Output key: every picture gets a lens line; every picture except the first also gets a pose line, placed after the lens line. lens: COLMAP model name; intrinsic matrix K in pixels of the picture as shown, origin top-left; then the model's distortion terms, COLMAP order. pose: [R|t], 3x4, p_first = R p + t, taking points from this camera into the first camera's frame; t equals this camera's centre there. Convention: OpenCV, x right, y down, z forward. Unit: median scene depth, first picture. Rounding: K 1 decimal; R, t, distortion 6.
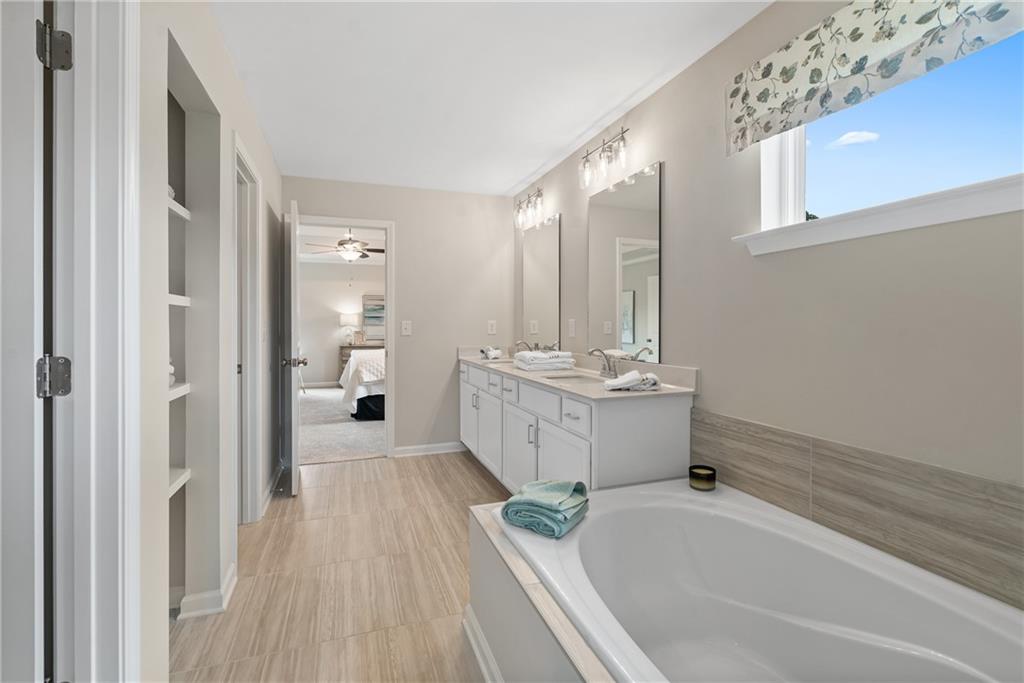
lens RADIAL K [[478.3, 0, 509.1], [0, 478.3, 333.9], [0, 0, 1]] dist [-0.004509, -0.000314]
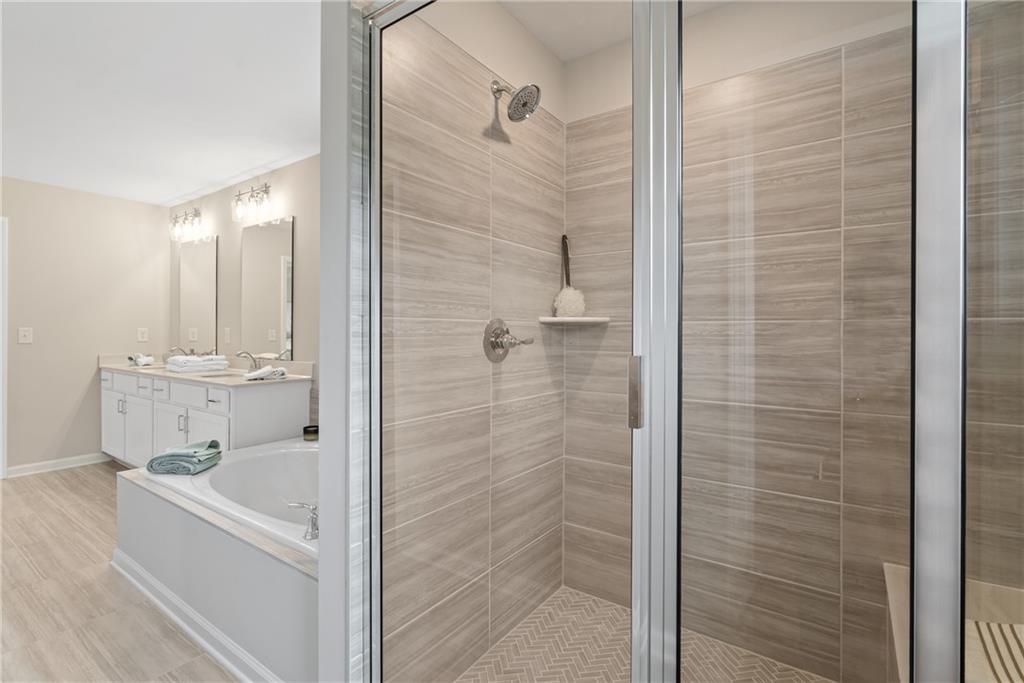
lens RADIAL K [[478.3, 0, 509.1], [0, 478.3, 333.9], [0, 0, 1]] dist [-0.004509, -0.000314]
pose [[0.817158, 0.002832, 0.576407, 0.023539], [0.006805, 0.999871, -0.014560, 0.006885], [-0.576373, 0.015821, 0.817033, -0.399858]]
